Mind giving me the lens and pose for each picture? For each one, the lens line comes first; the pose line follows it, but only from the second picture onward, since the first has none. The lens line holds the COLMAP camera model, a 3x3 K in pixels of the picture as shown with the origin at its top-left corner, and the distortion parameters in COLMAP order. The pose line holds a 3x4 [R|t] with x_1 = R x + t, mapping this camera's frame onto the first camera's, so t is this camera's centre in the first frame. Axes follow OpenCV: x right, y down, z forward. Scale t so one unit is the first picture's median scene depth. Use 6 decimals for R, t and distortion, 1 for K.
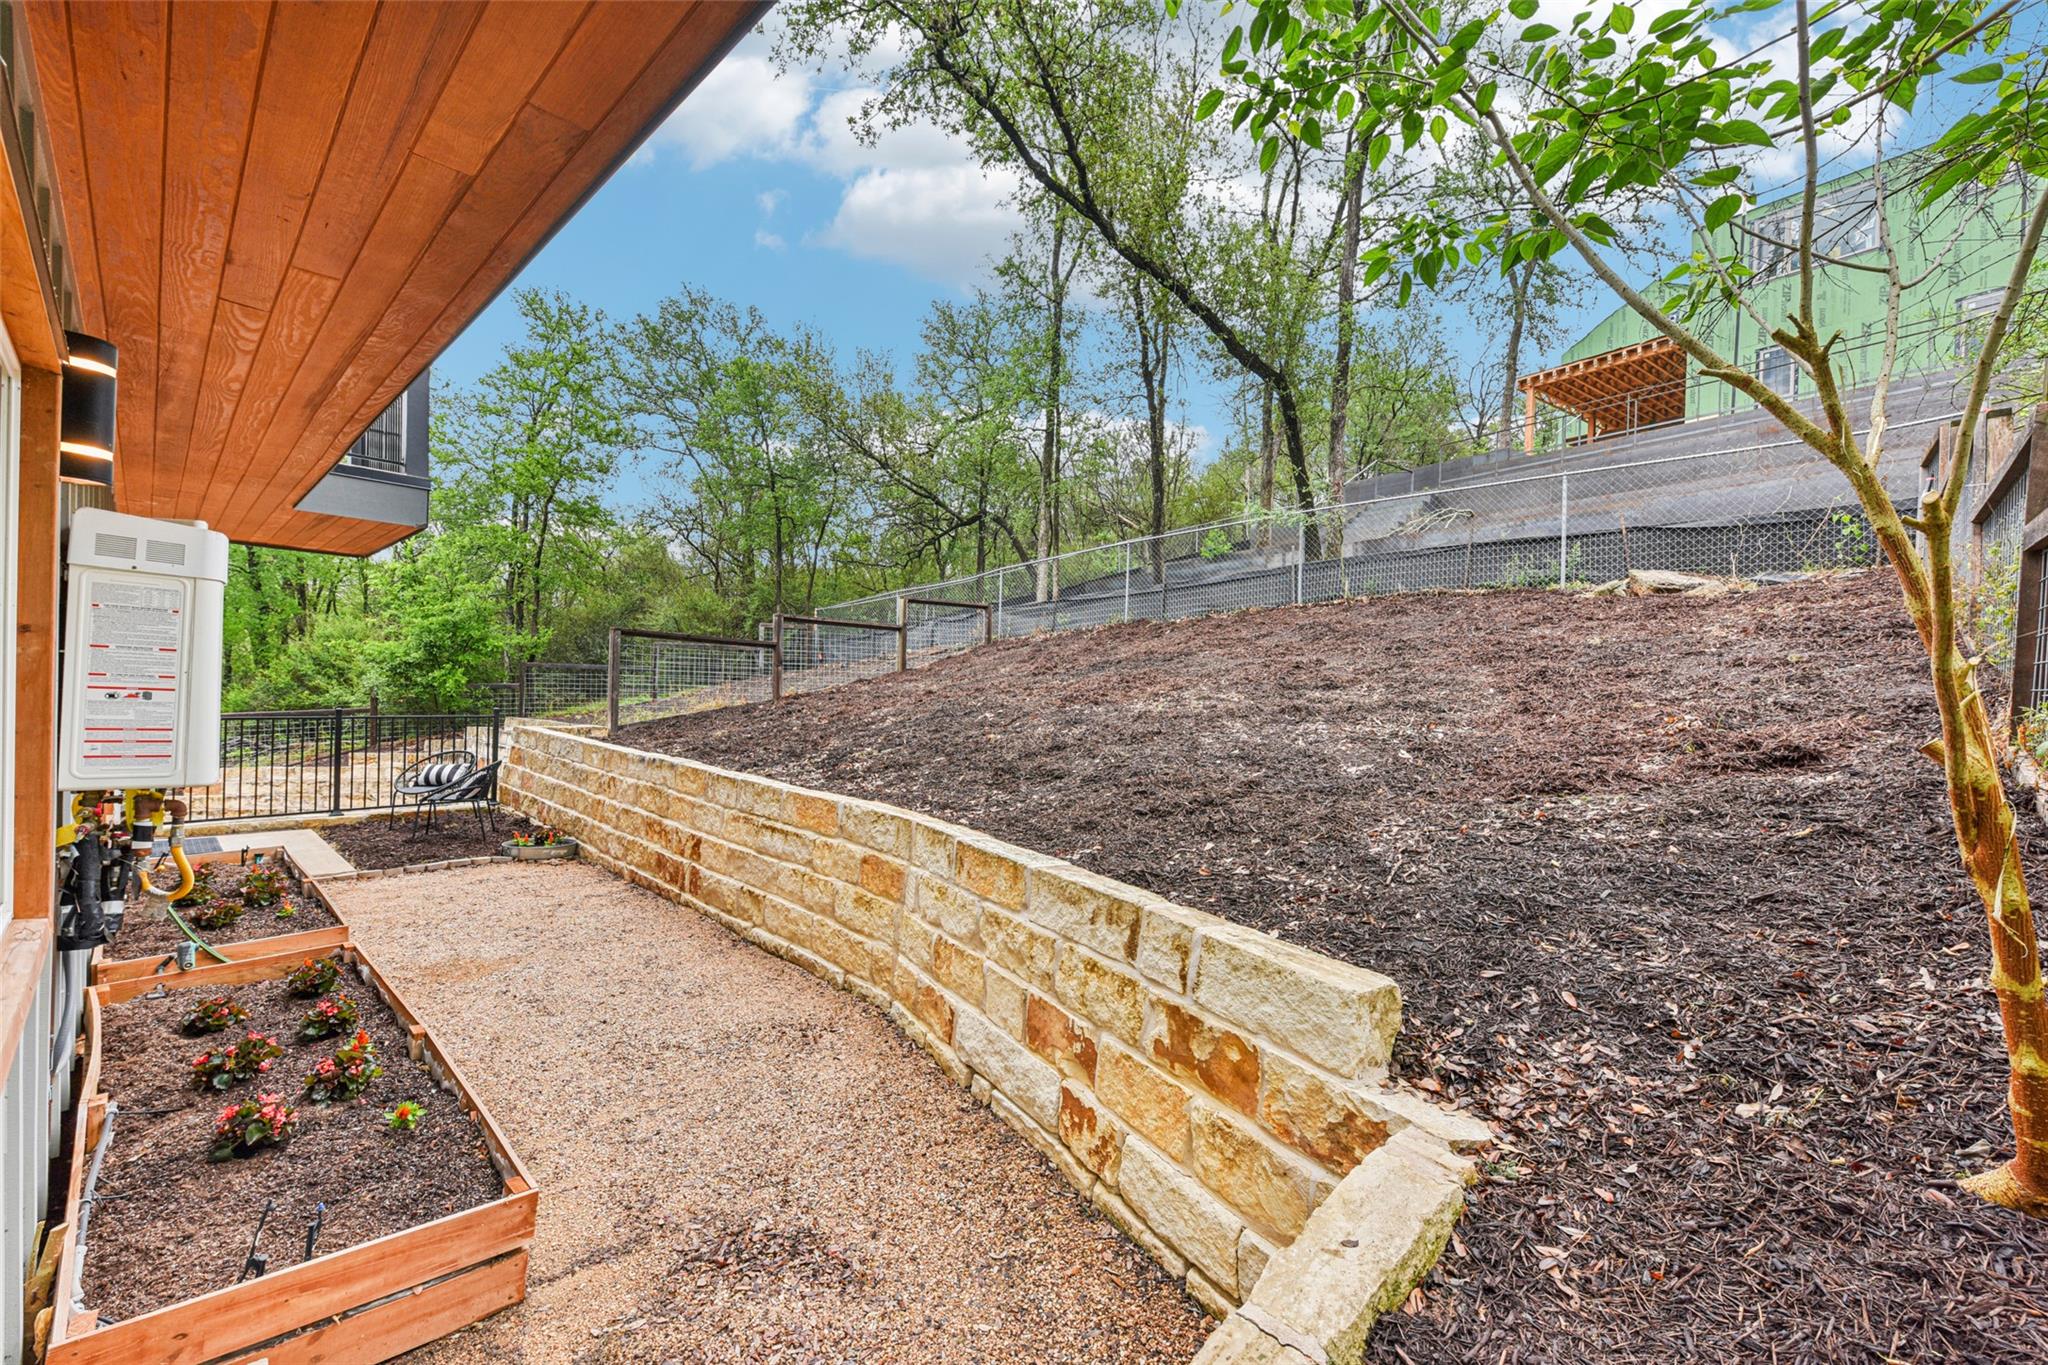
lens RADIAL K [[807.0, 0, 1032.2], [0, 807.0, 682.4], [0, 0, 1]] dist [0.002457, -0.000282]
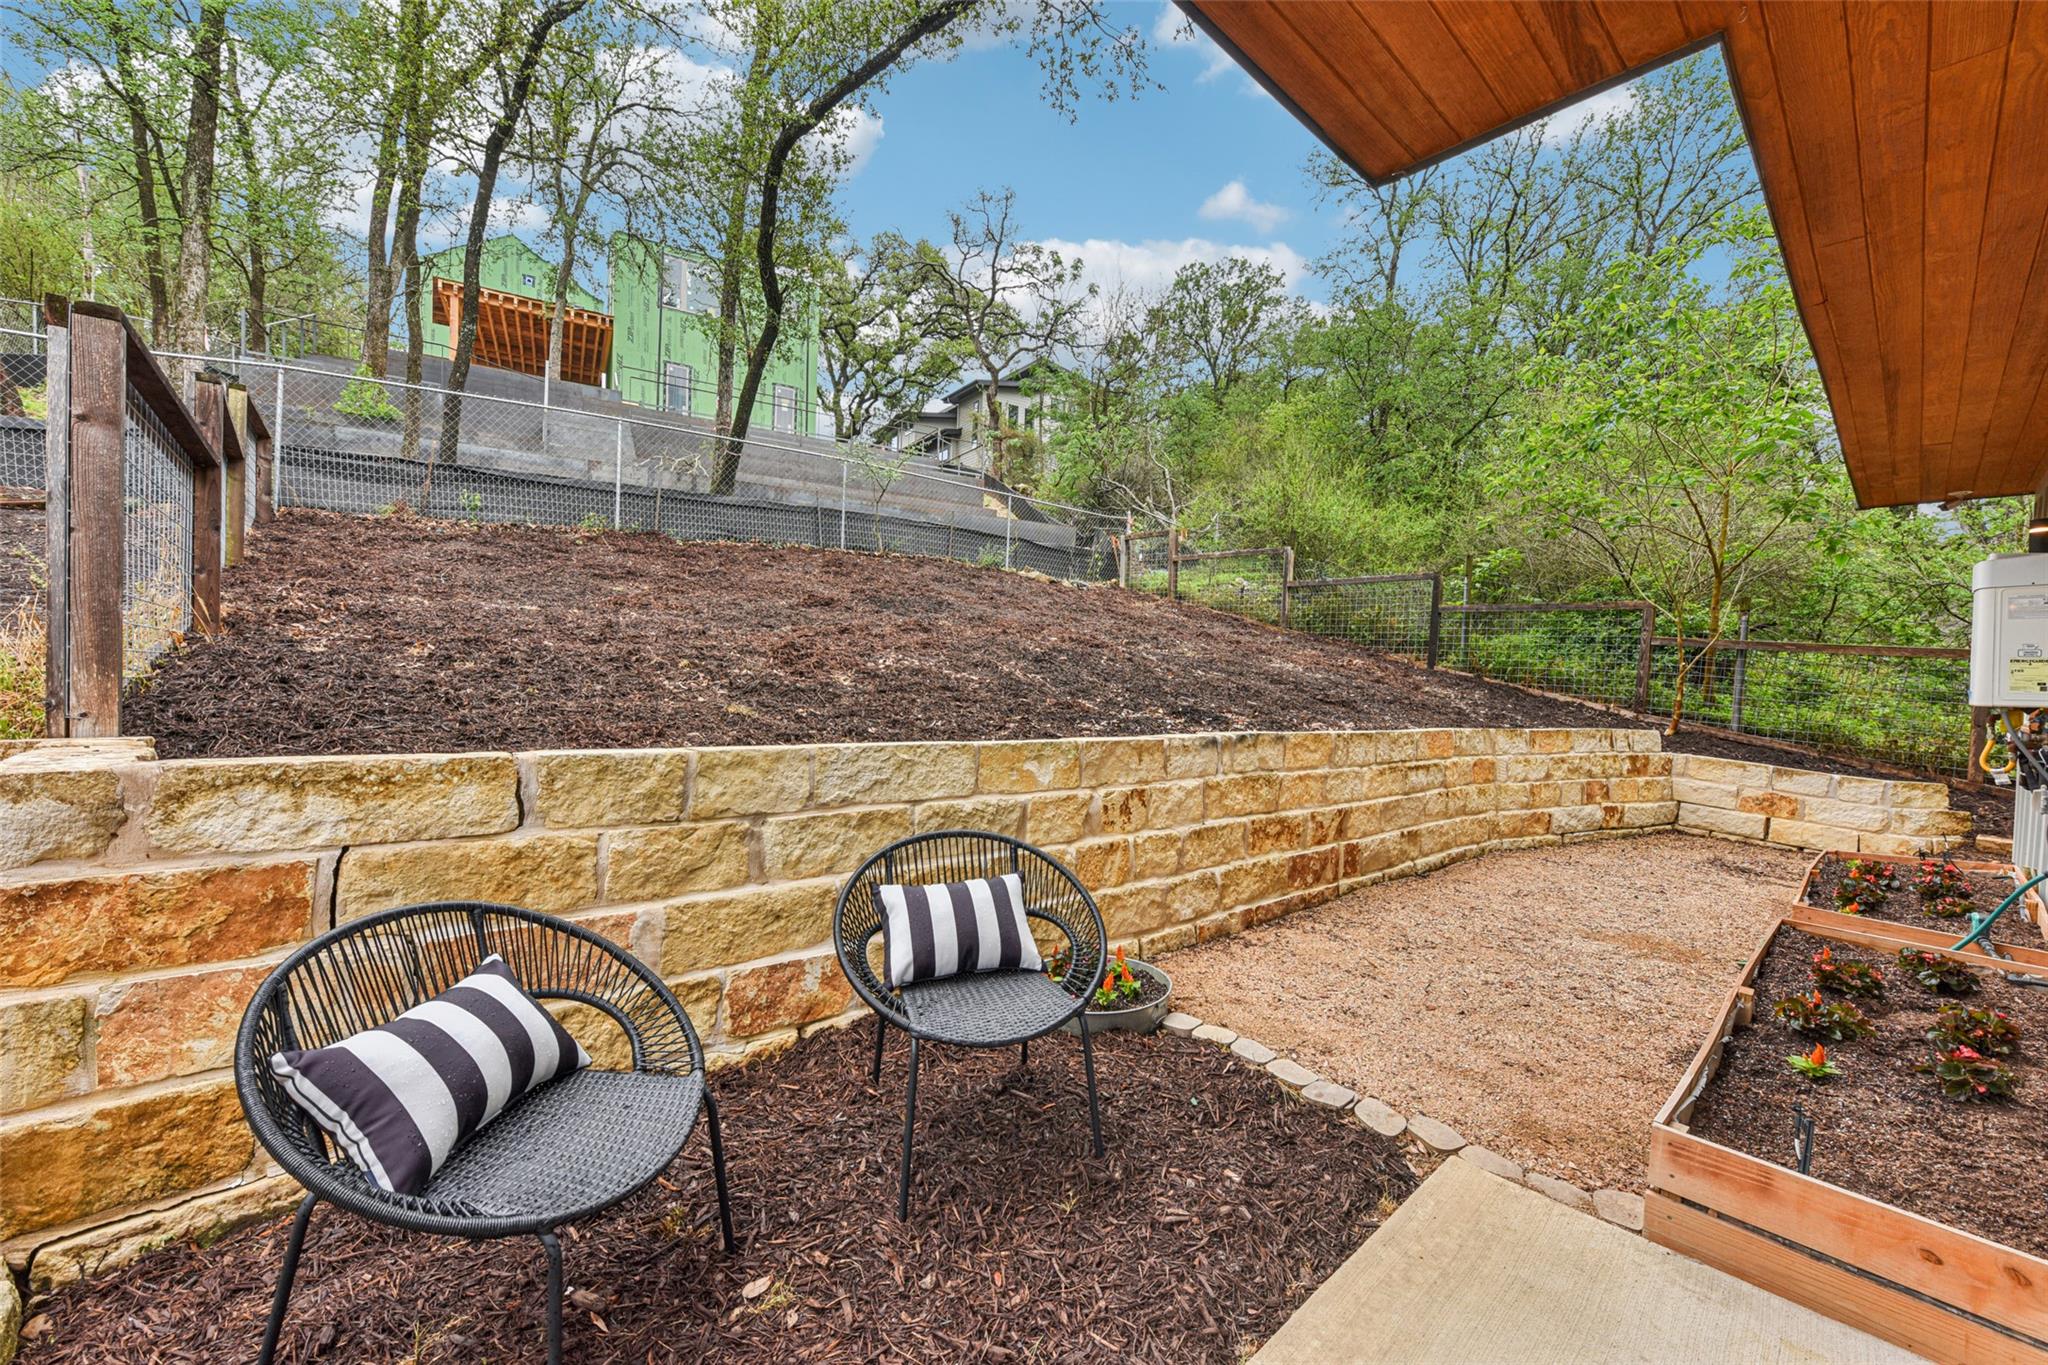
lens RADIAL K [[807.0, 0, 1032.2], [0, 807.0, 682.4], [0, 0, 1]] dist [0.002457, -0.000282]
pose [[0.093858, -0.039817, 0.994789, -1.858202], [-0.036219, 0.998402, 0.043379, 0.046198], [-0.994927, -0.040102, 0.092266, 1.810813]]
